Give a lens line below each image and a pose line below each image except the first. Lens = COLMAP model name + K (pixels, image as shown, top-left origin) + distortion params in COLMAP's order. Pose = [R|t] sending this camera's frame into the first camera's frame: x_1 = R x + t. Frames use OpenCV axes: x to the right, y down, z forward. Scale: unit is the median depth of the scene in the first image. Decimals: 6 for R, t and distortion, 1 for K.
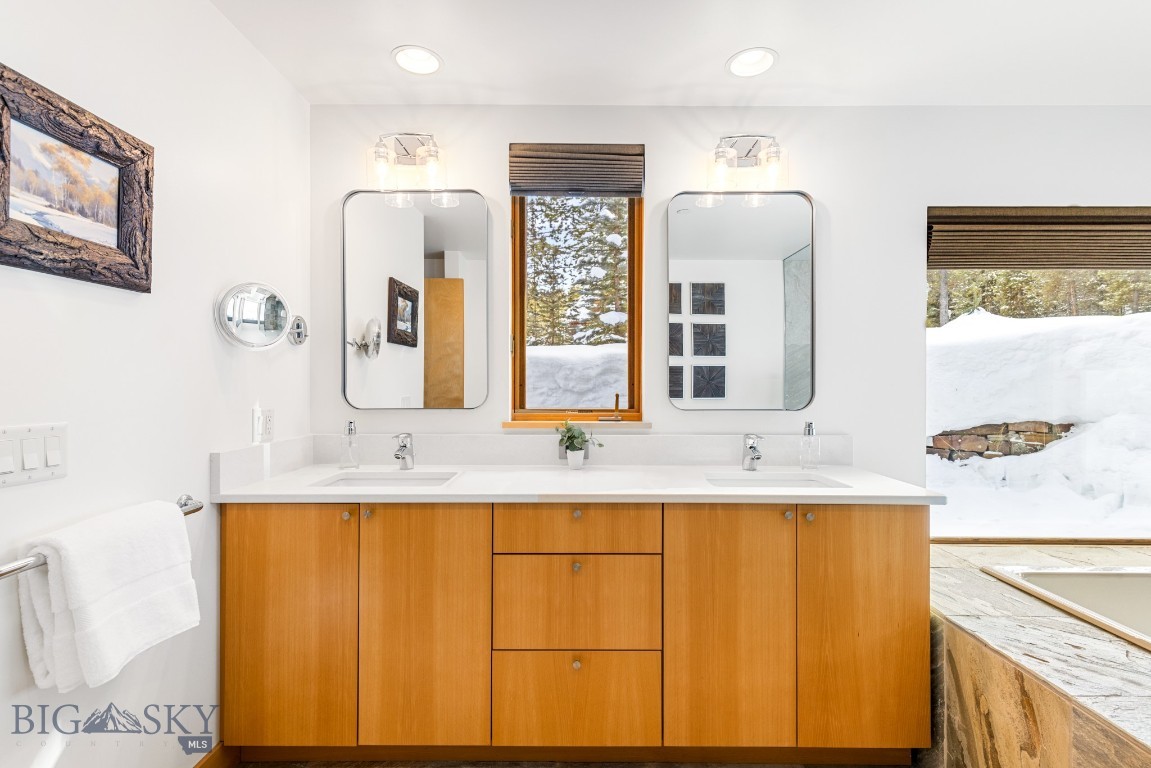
lens RADIAL K [[514.8, 0, 583.3], [0, 514.8, 383.9], [0, 0, 1]] dist [0.006556, -0.000416]
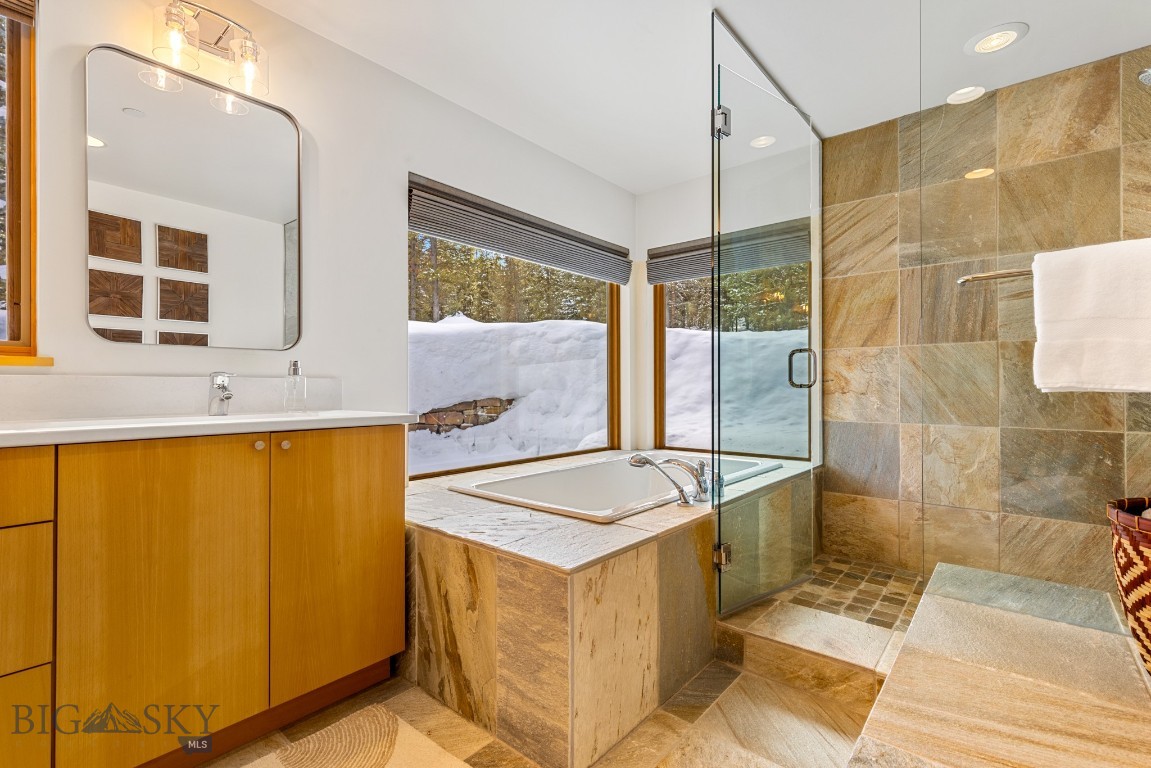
lens RADIAL K [[514.8, 0, 566.2], [0, 514.8, 383.6], [0, 0, 1]] dist [0.006556, -0.000416]
pose [[0.659432, 0.002478, 0.751760, 0.094250], [0.005398, 0.999953, -0.008032, 0.178824], [-0.751745, 0.009355, 0.659388, 0.039872]]
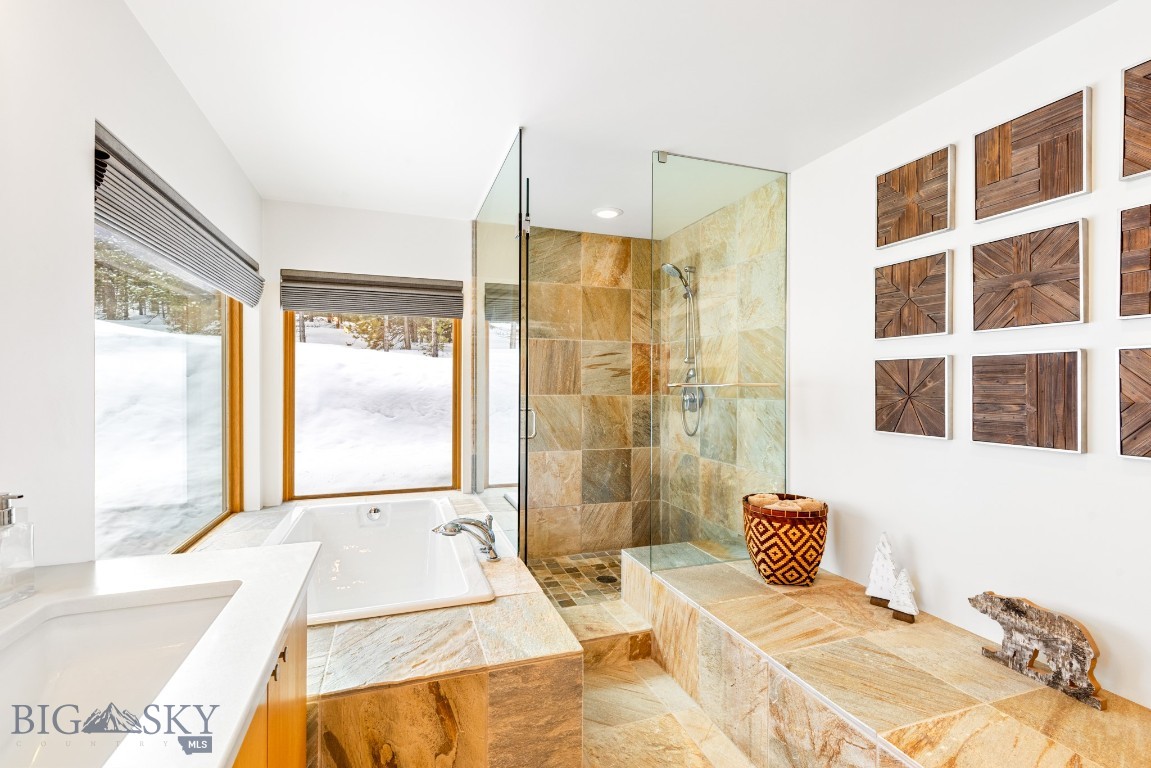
lens RADIAL K [[514.8, 0, 574.9], [0, 514.8, 389.3], [0, 0, 1]] dist [0.006556, -0.000416]
pose [[-0.309980, -0.007847, 0.950711, -0.183836], [0.003956, 0.999947, 0.009543, -0.025327], [-0.950735, 0.006720, -0.309932, 0.958668]]
